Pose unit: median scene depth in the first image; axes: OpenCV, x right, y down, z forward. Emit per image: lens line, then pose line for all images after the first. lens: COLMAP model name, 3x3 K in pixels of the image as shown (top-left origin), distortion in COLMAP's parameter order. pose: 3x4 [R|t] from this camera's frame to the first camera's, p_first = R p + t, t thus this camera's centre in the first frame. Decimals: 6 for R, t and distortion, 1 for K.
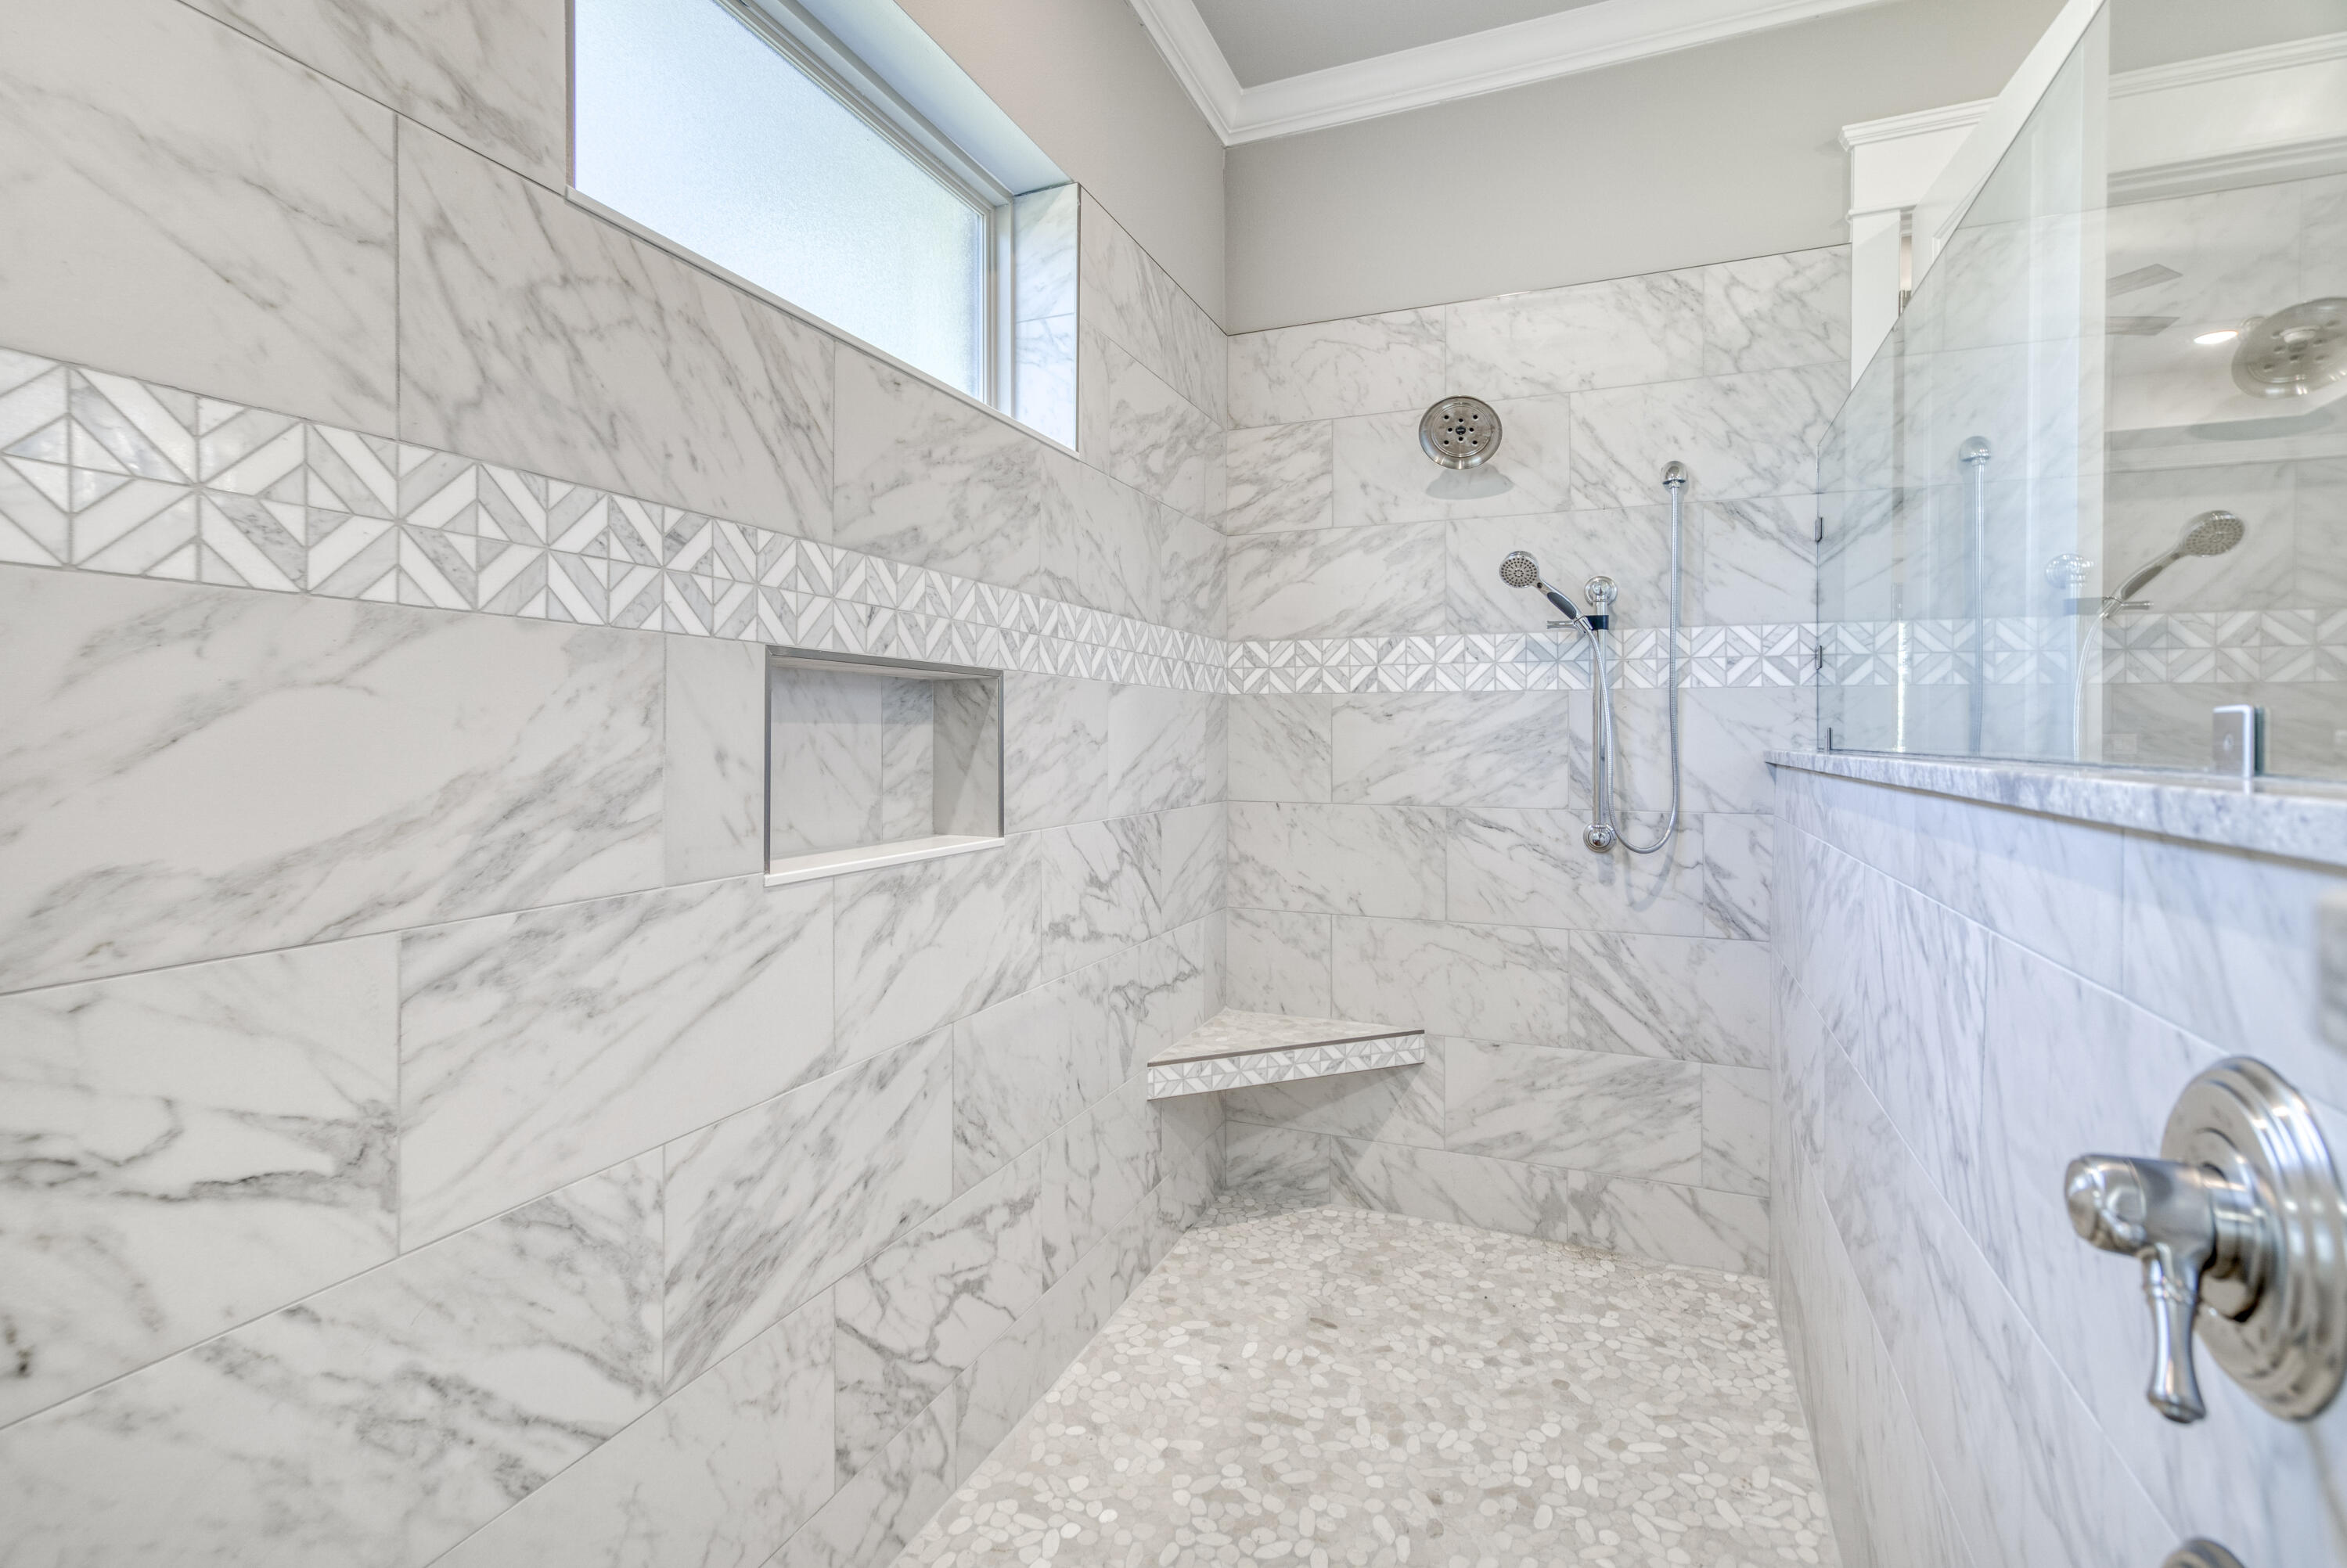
lens RADIAL K [[1098.6, 0, 1167.7], [0, 1098.6, 727.2], [0, 0, 1]] dist [-0.007448, 0.007777]
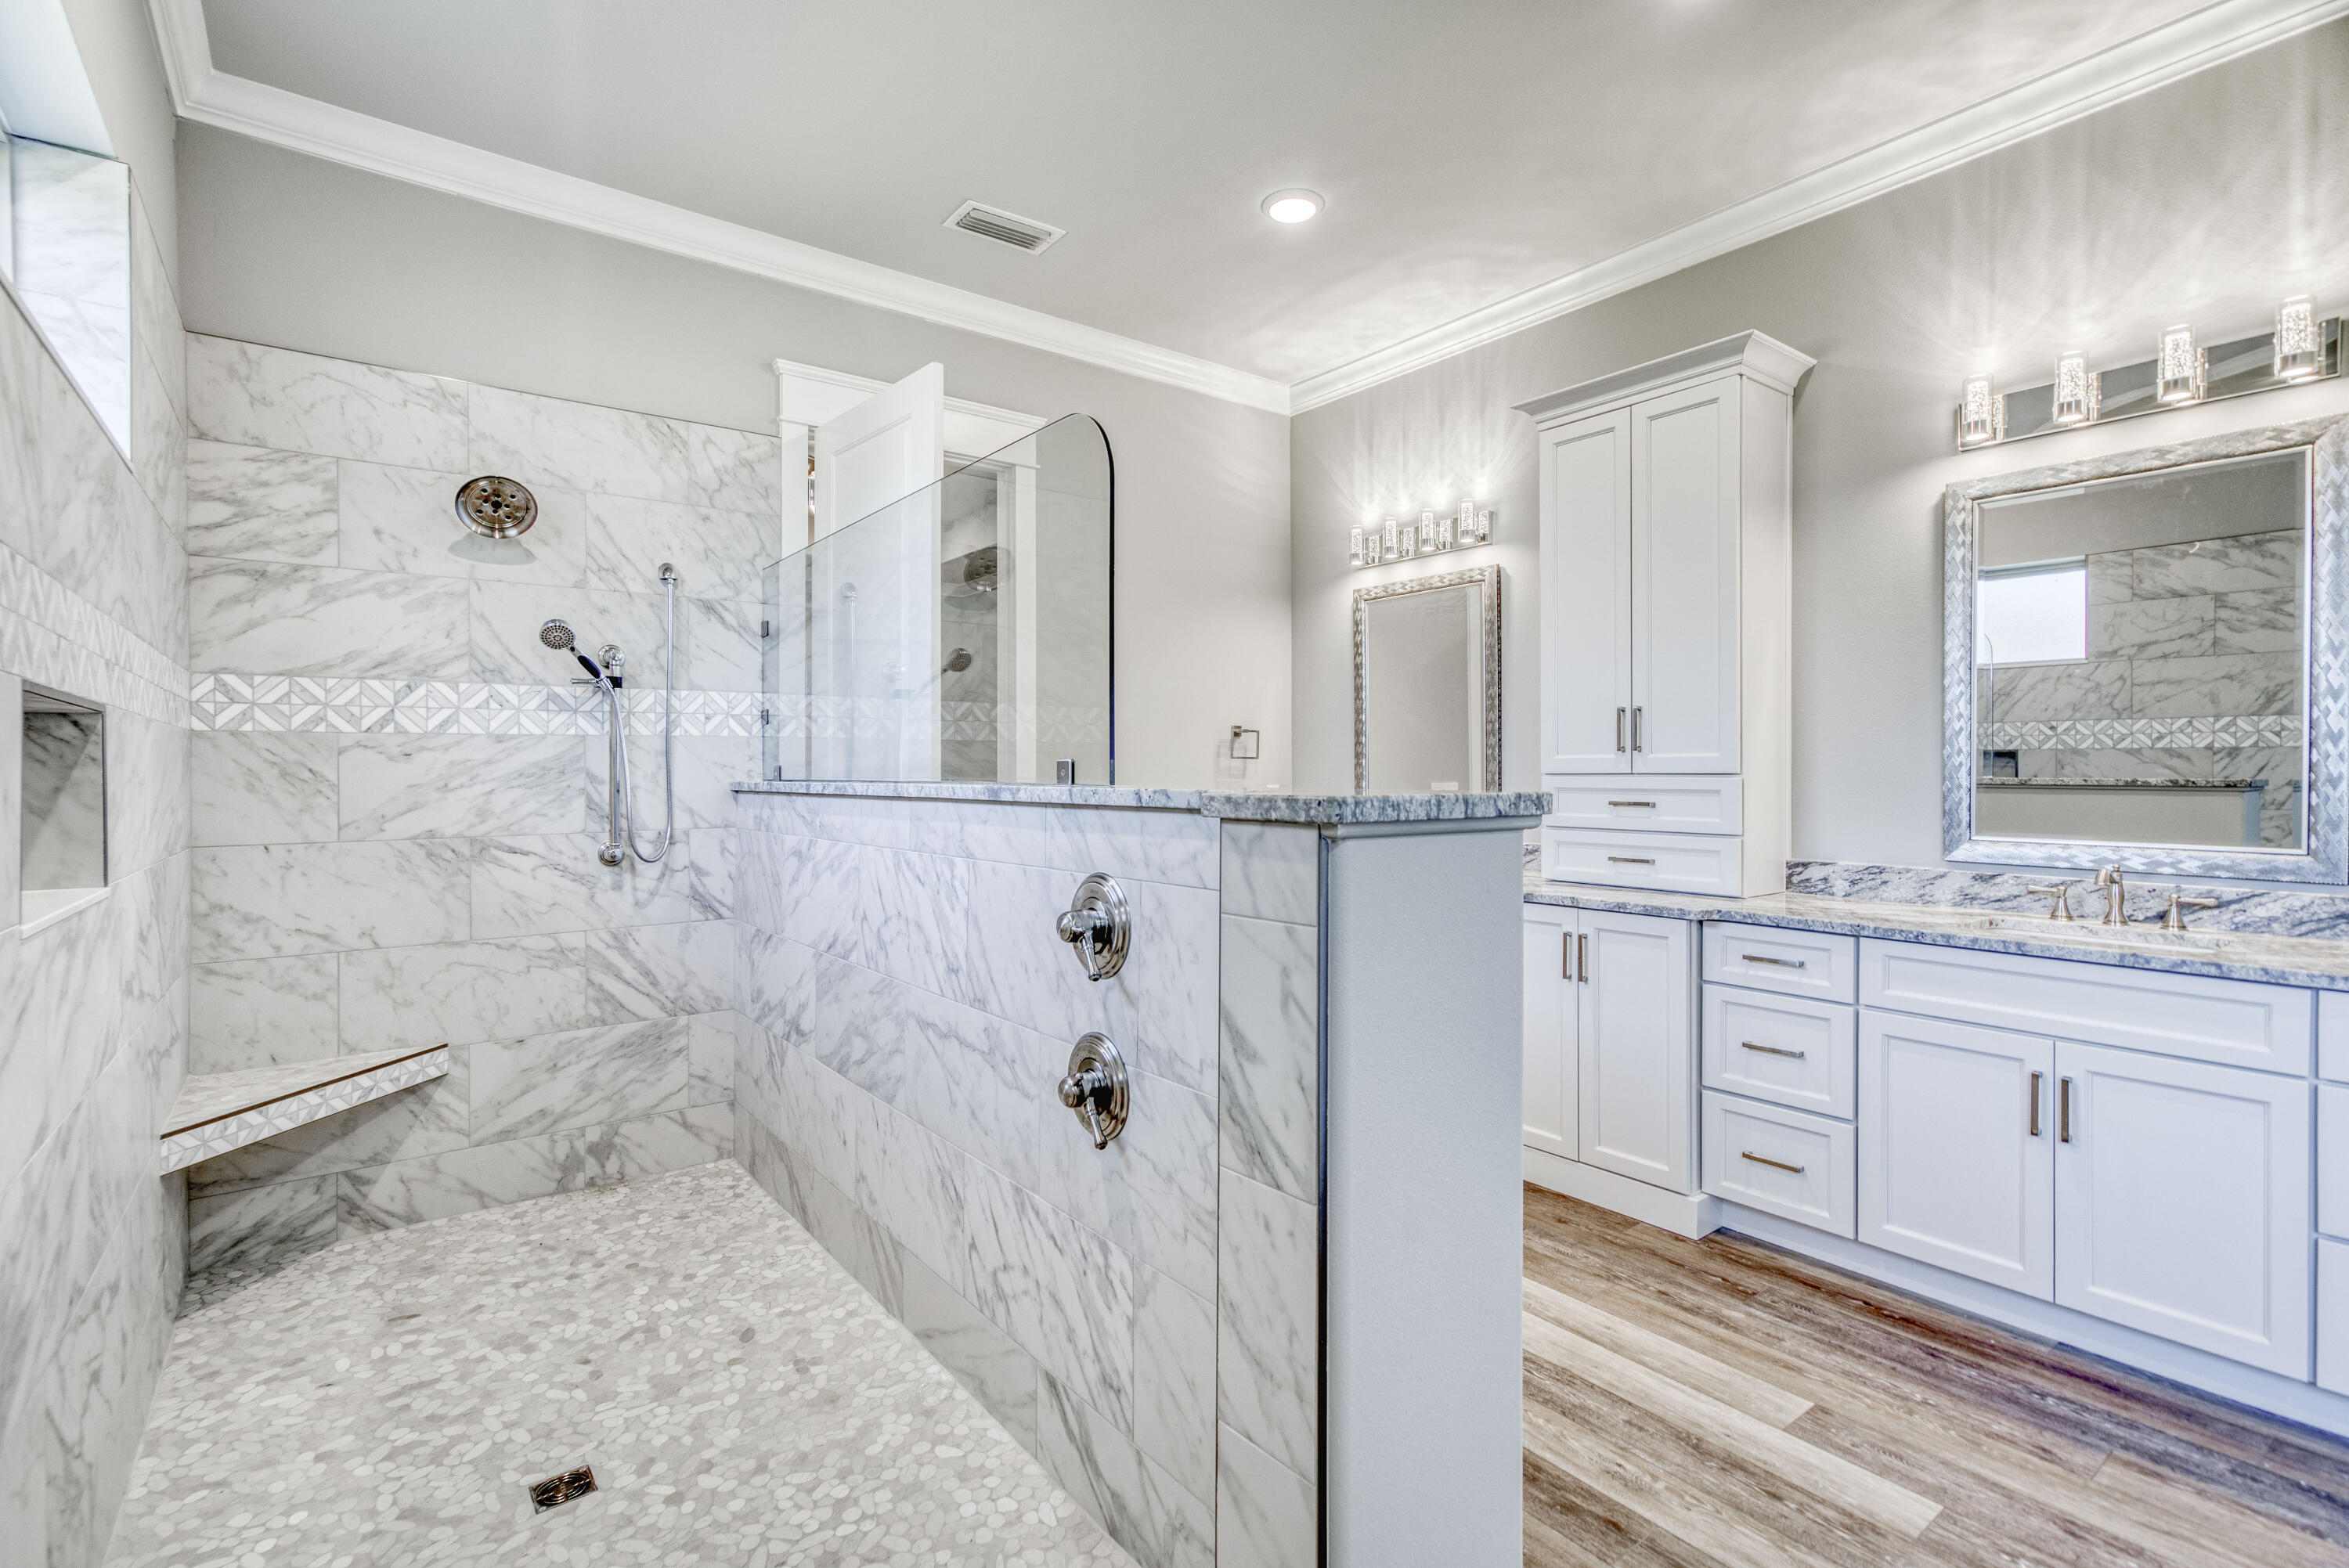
lens RADIAL K [[1099.5, 0, 1173.9], [0, 1099.5, 770.9], [0, 0, 1]] dist [-0.007448, 0.007777]
pose [[0.485154, -0.006039, 0.874408, -0.396016], [-0.000090, 0.999976, 0.006956, -0.002737], [-0.874429, -0.003453, 0.485142, -0.170400]]
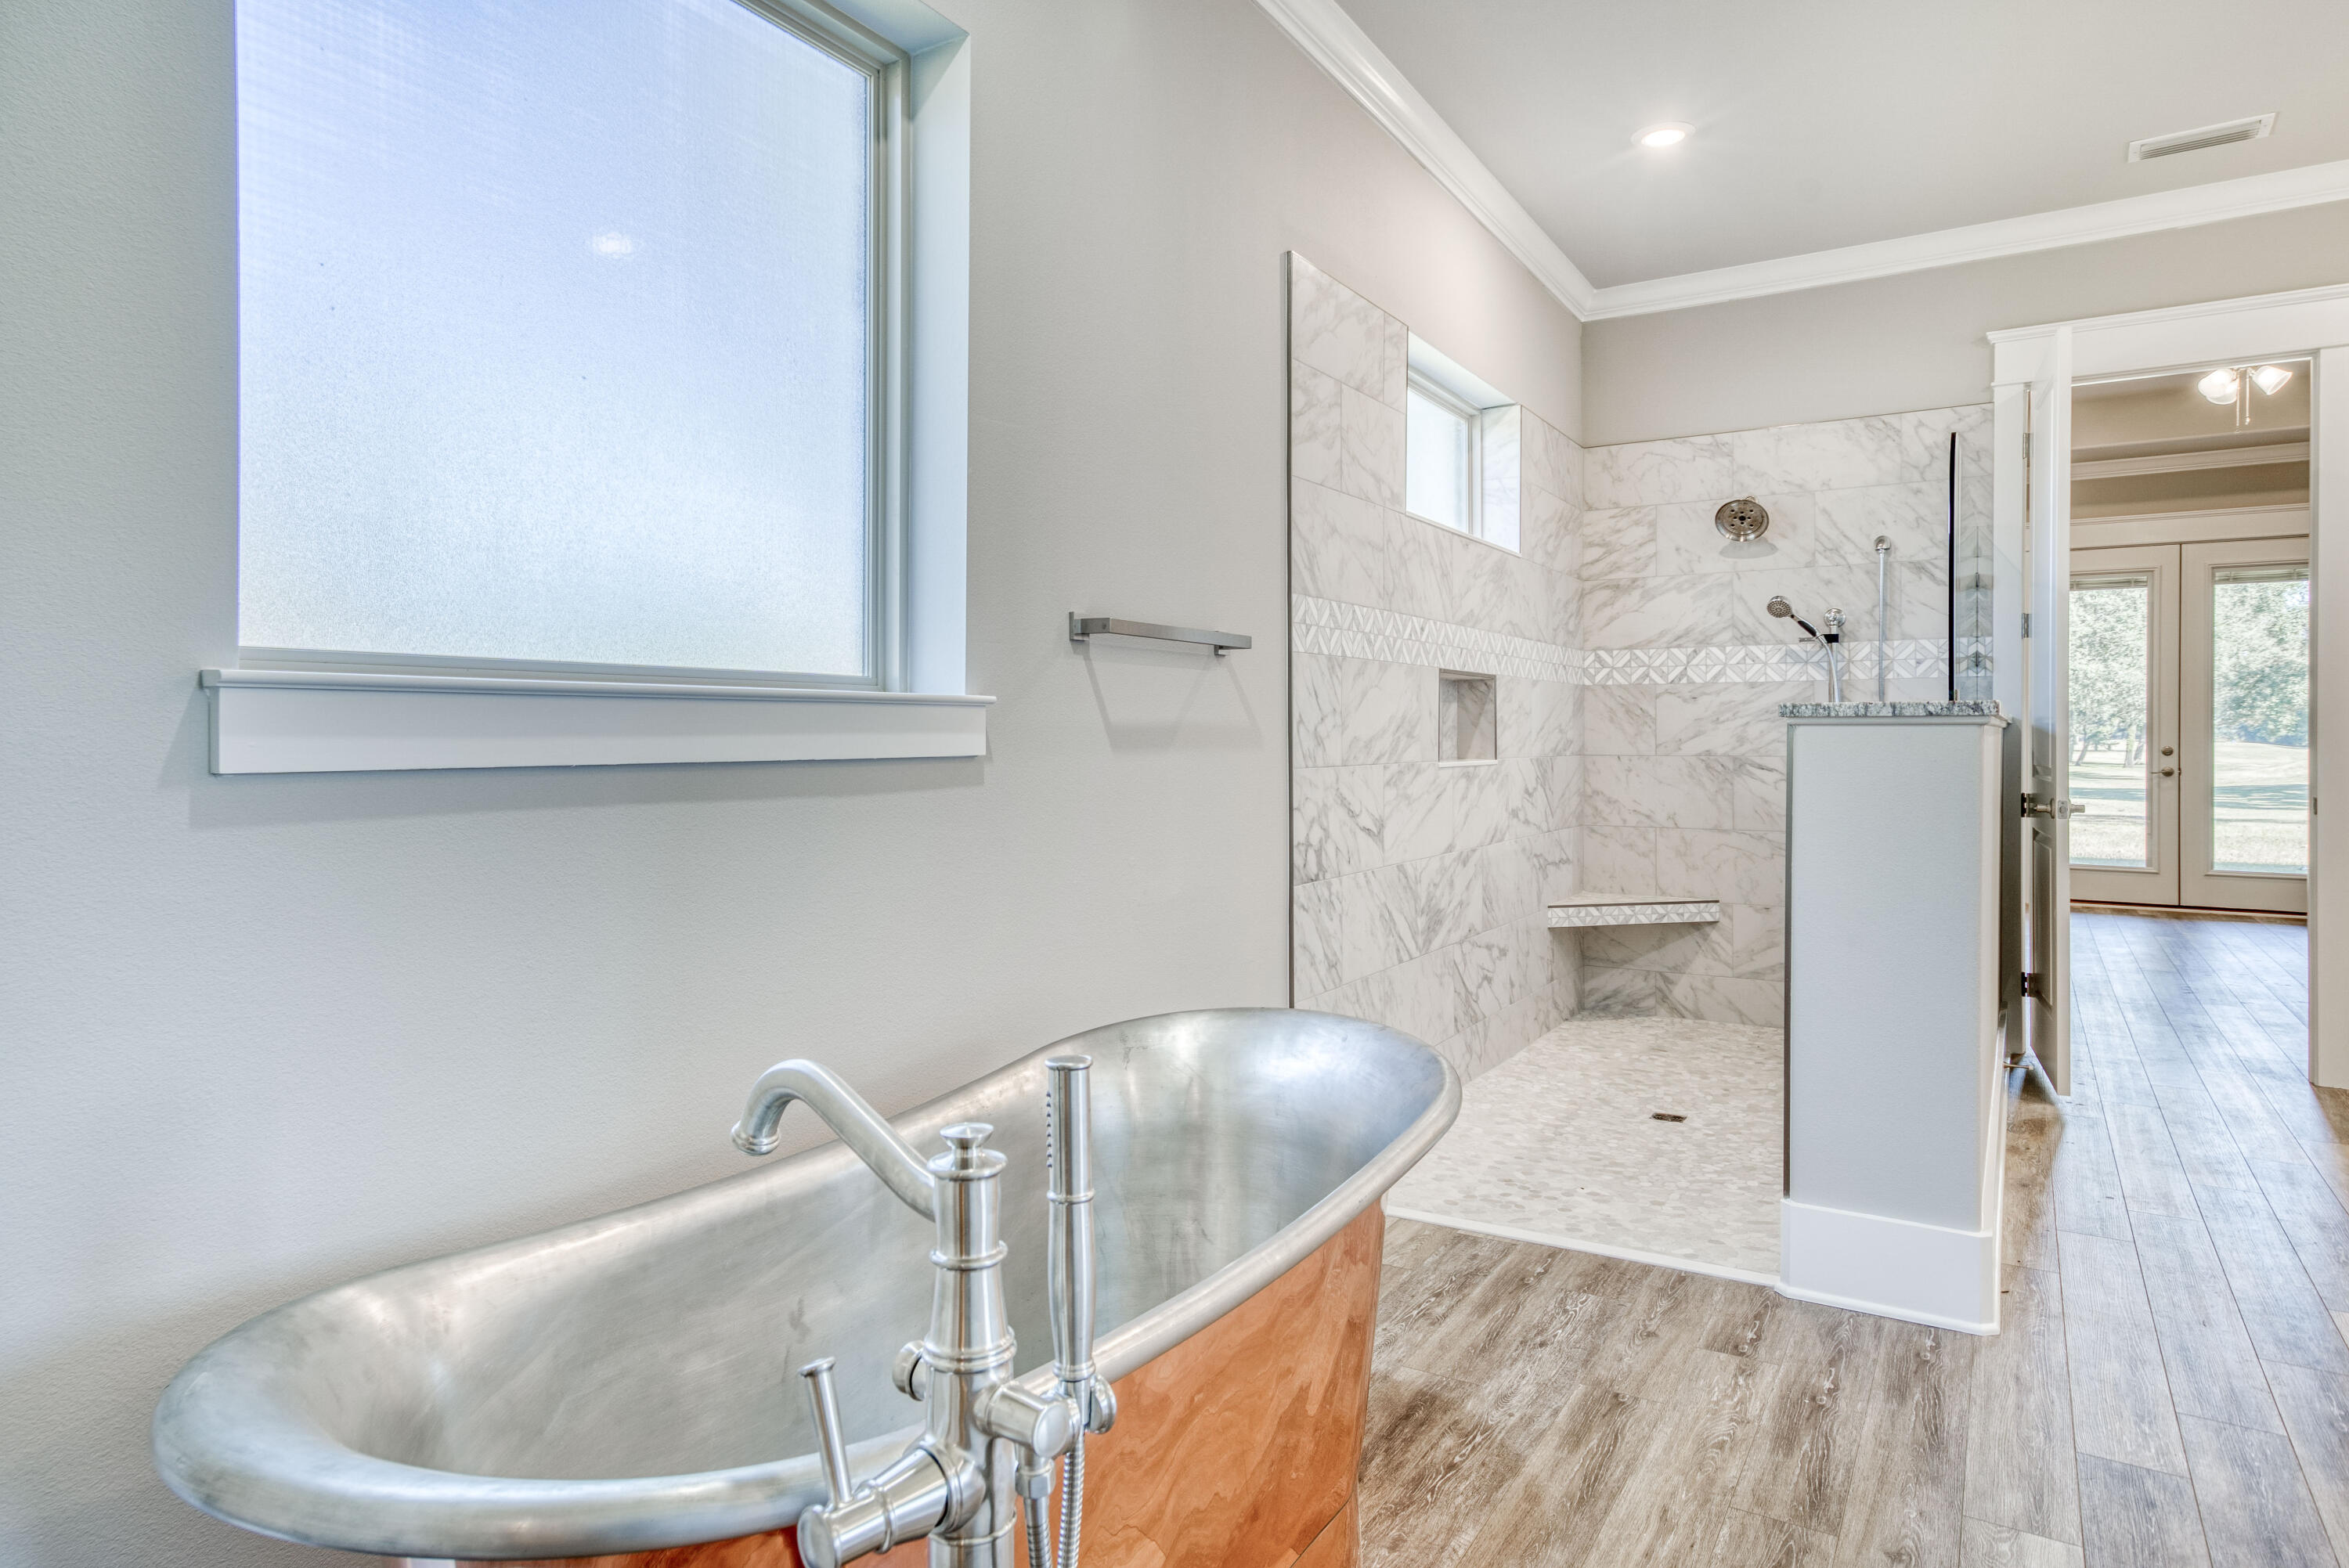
lens RADIAL K [[1416.1, 0, 1205.0], [0, 1416.1, 742.0], [0, 0, 1]] dist [0.016192, 0.008376]
pose [[0.993192, -0.004687, -0.116397, -0.273799], [0.005995, 0.999923, 0.010884, 0.027621], [0.116337, -0.011507, 0.993143, -1.161948]]
